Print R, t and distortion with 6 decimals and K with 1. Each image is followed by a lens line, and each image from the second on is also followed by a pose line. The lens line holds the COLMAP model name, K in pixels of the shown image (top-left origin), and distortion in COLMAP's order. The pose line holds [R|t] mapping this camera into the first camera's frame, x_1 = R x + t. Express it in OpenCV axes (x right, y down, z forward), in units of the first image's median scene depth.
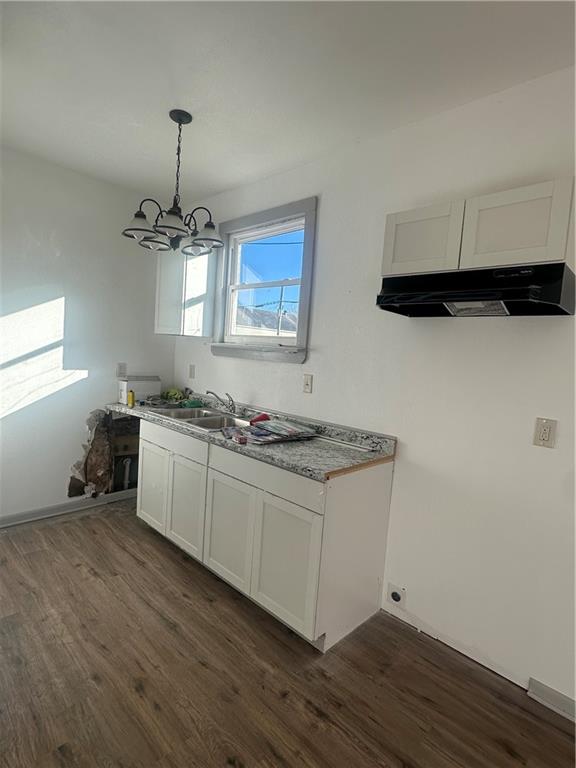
lens RADIAL K [[399.3, 0, 284.4], [0, 399.3, 384.9], [0, 0, 1]] dist [0.001145, 0.000715]
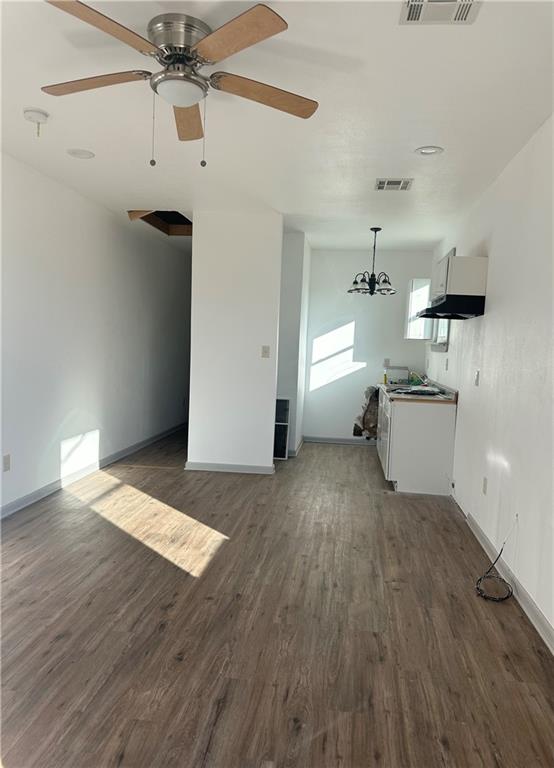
lens RADIAL K [[527.5, 0, 277.2], [0, 527.5, 383.8], [0, 0, 1]] dist [0.001591, 0.000055]
pose [[0.593802, 0.012425, -0.804516, 1.071595], [-0.063628, 0.997475, -0.031558, 0.146866], [0.802092, 0.069929, 0.593093, -0.620676]]
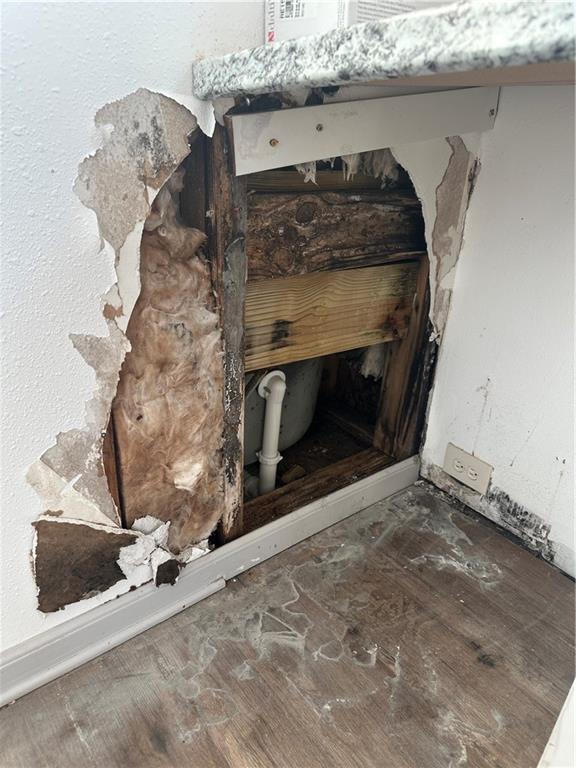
lens RADIAL K [[530.5, 0, 290.4], [0, 530.5, 382.5], [0, 0, 1]] dist [0.040968, -0.038536]
pose [[0.992074, 0.038740, -0.119533, -0.390858], [0.004733, 0.939090, 0.343637, 0.093731], [0.125565, -0.341479, 0.931464, 0.798506]]
